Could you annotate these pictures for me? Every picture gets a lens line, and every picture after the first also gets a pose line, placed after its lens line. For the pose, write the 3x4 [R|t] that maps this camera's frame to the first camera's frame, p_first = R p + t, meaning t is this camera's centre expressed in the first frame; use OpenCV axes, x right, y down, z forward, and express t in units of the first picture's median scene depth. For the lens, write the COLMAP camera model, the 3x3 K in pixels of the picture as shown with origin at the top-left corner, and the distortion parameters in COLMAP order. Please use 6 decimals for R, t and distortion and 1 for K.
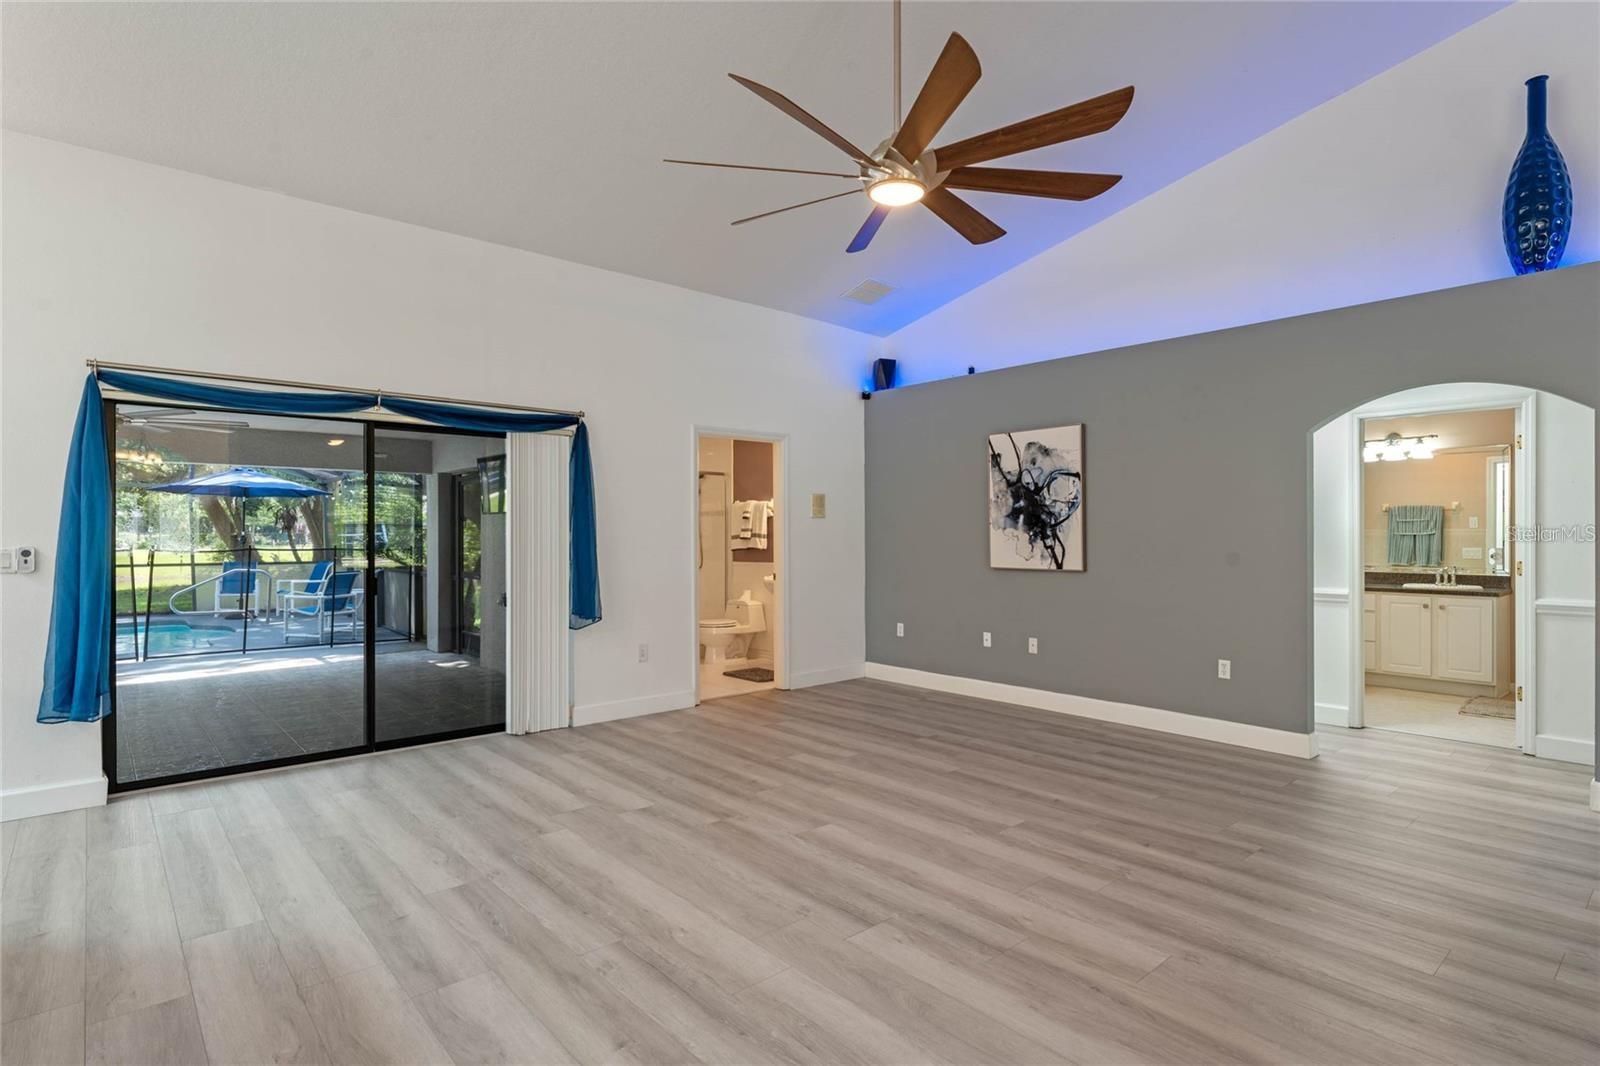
lens RADIAL K [[815.6, 0, 800.0], [0, 815.6, 533.0], [0, 0, 1]] dist [0.001045, 0.000354]
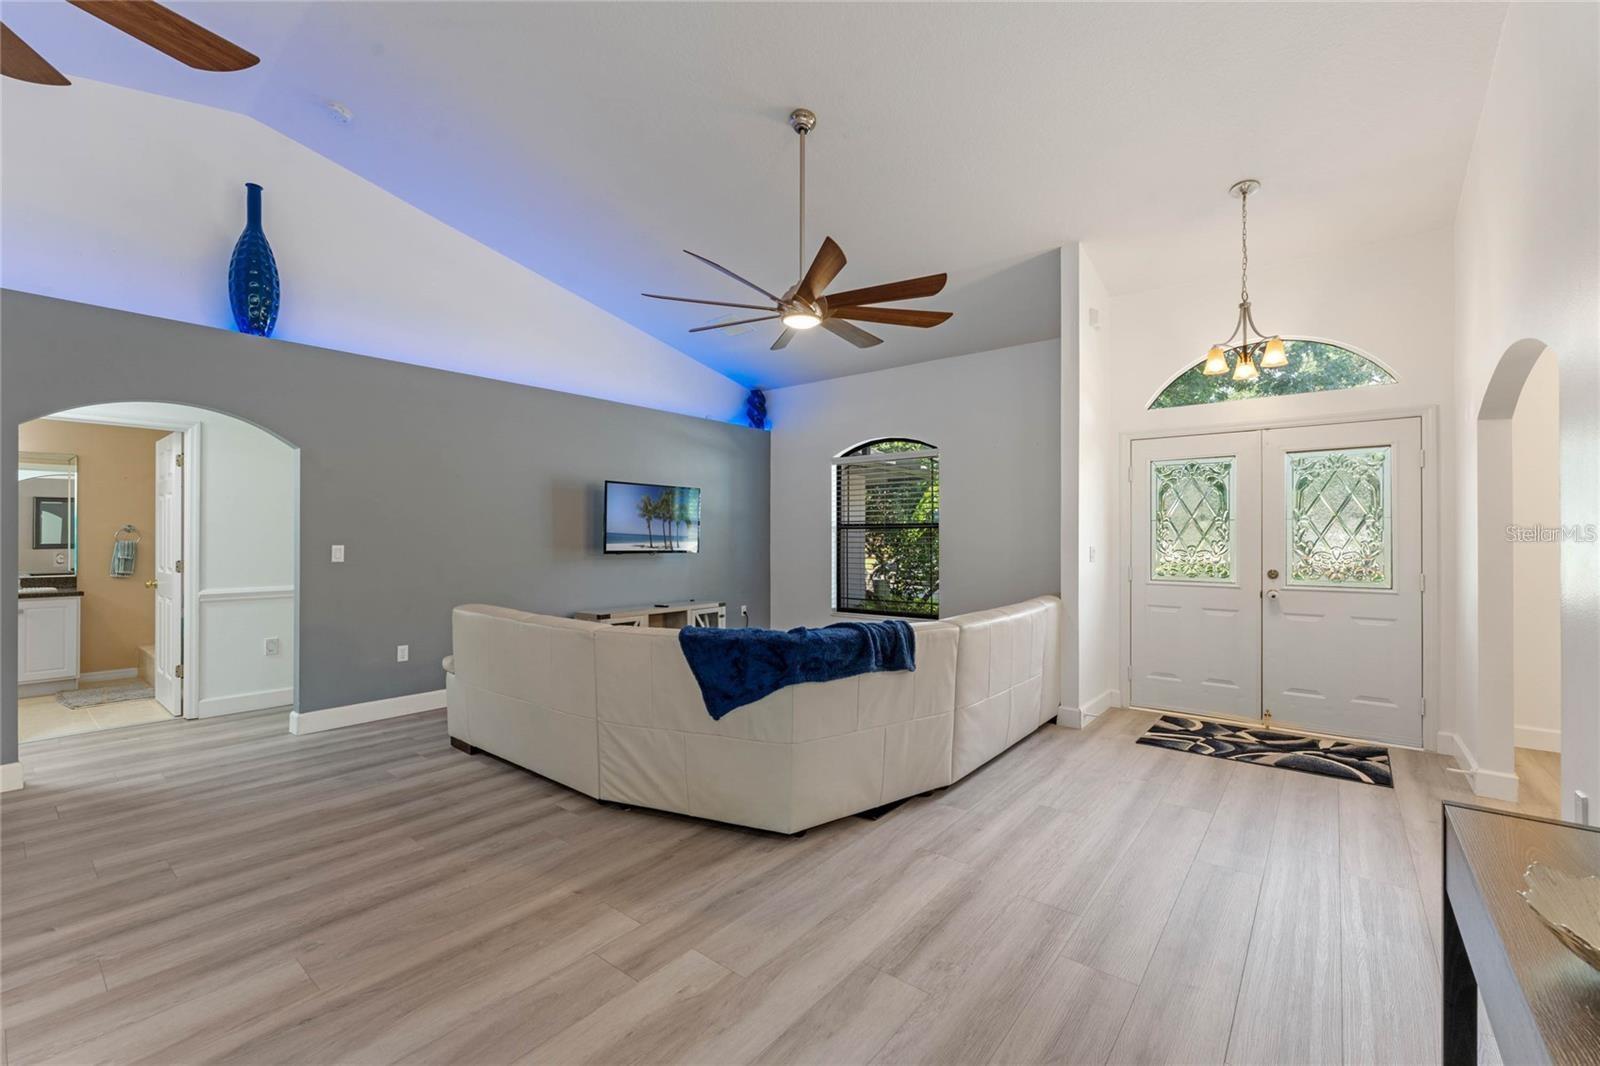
lens RADIAL K [[662.0, 0, 805.1], [0, 662.0, 535.8], [0, 0, 1]] dist [-0.002208, 0.000020]
pose [[-0.177623, 0.002877, 0.984094, -0.197467], [-0.001571, 0.999994, -0.003207, 0.000141], [-0.984097, -0.002116, -0.177617, 0.228930]]
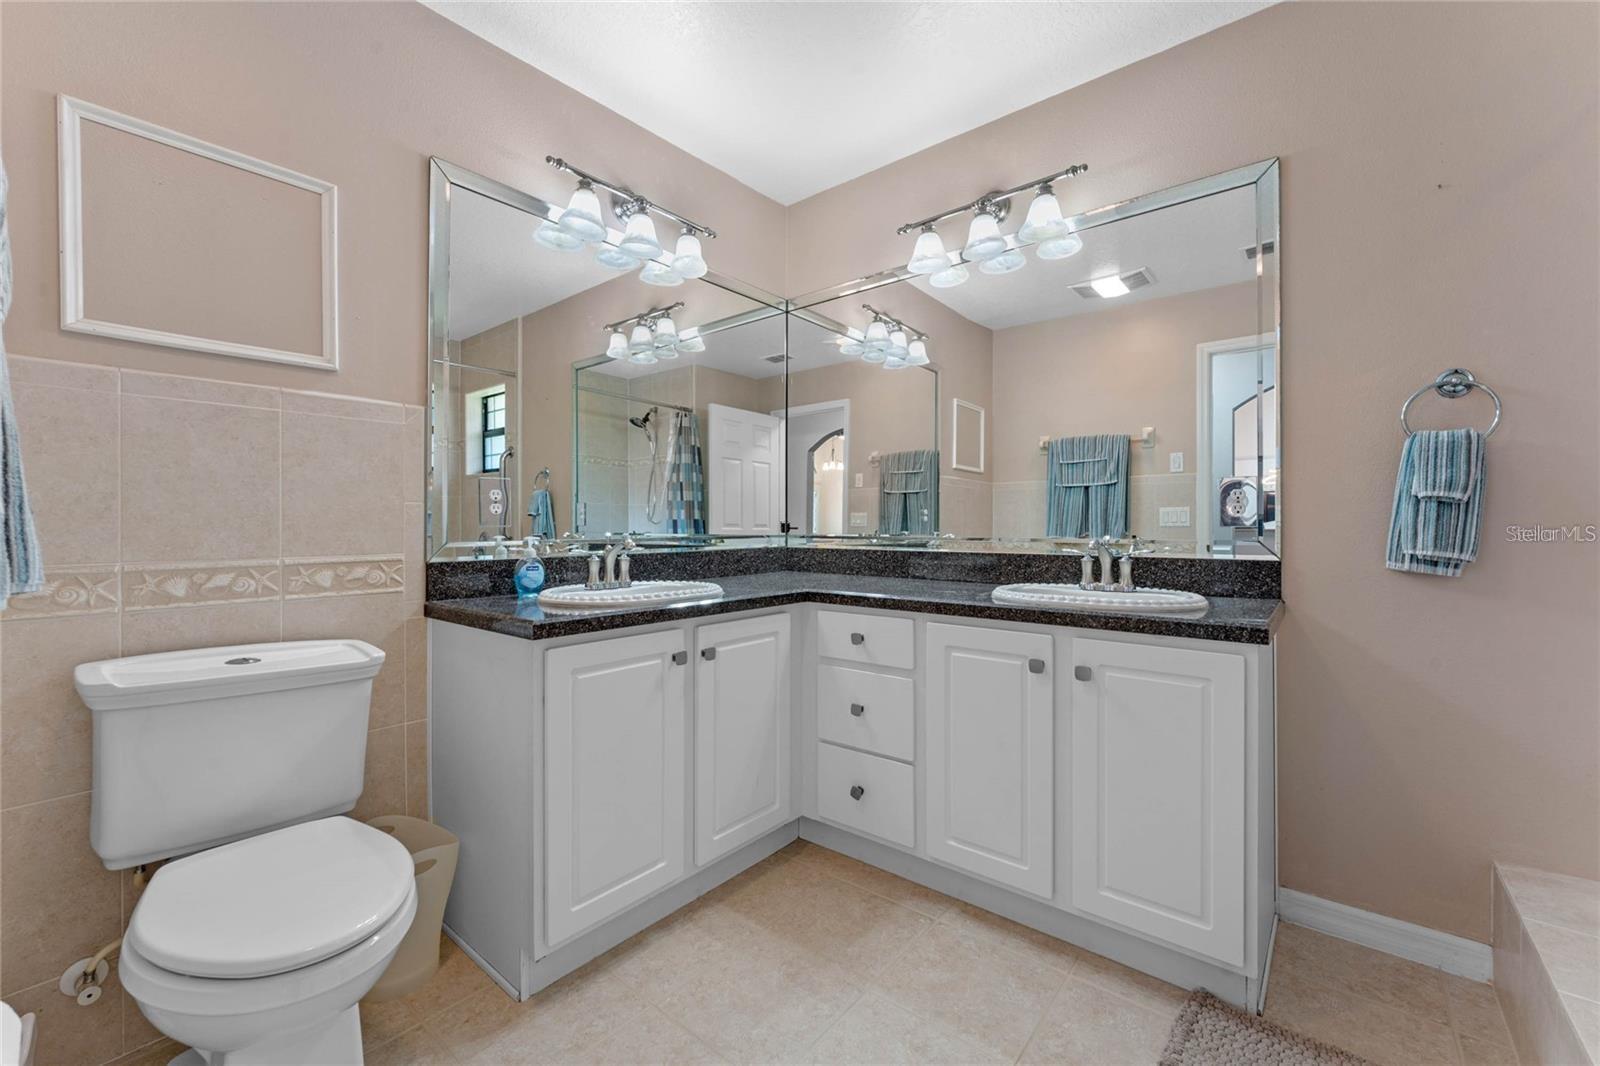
lens RADIAL K [[646.6, 0, 799.4], [0, 646.6, 526.6], [0, 0, 1]] dist [-0.001589, -0.000255]
pose [[0.986442, -0.004469, 0.164050, 0.734779], [0.003531, 0.999976, 0.006009, 0.042048], [-0.164073, -0.005348, 0.986434, 0.894498]]
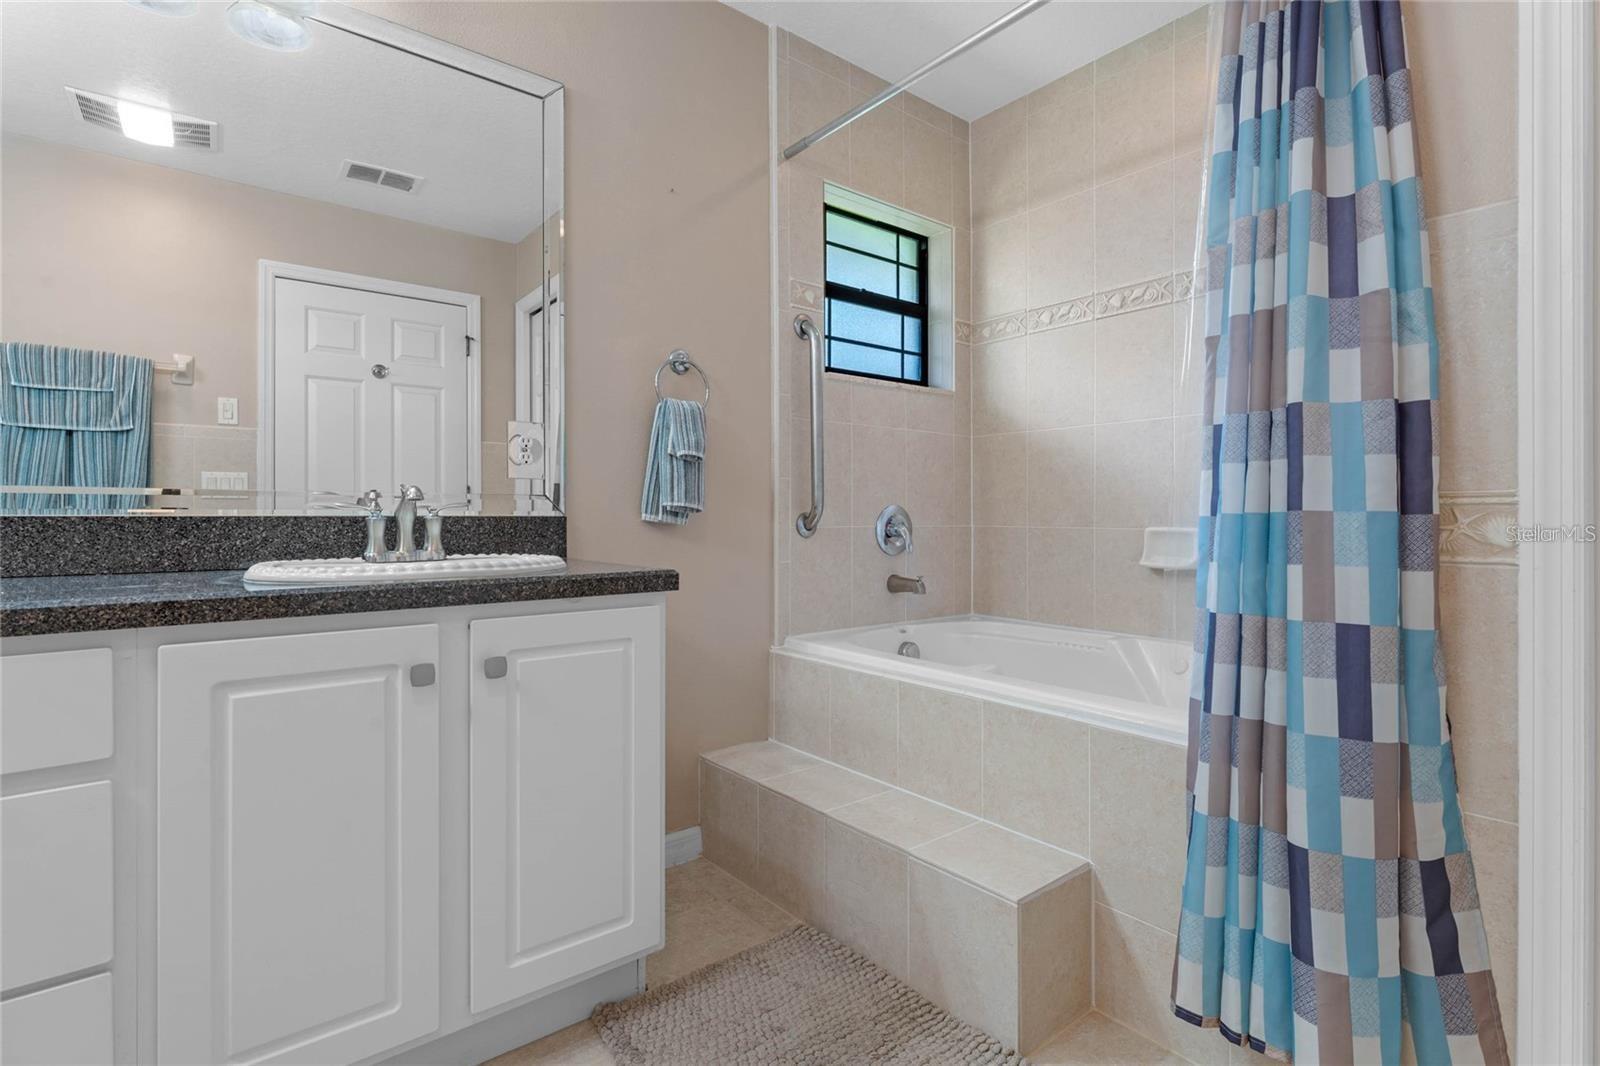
lens RADIAL K [[753.9, 0, 798.2], [0, 753.9, 516.4], [0, 0, 1]] dist [0.001173, 0.000212]
pose [[0.048008, -0.000269, 0.998847, 0.682625], [-0.000990, 0.999999, 0.000317, 0.059850], [-0.998846, -0.001005, 0.048008, 1.032992]]
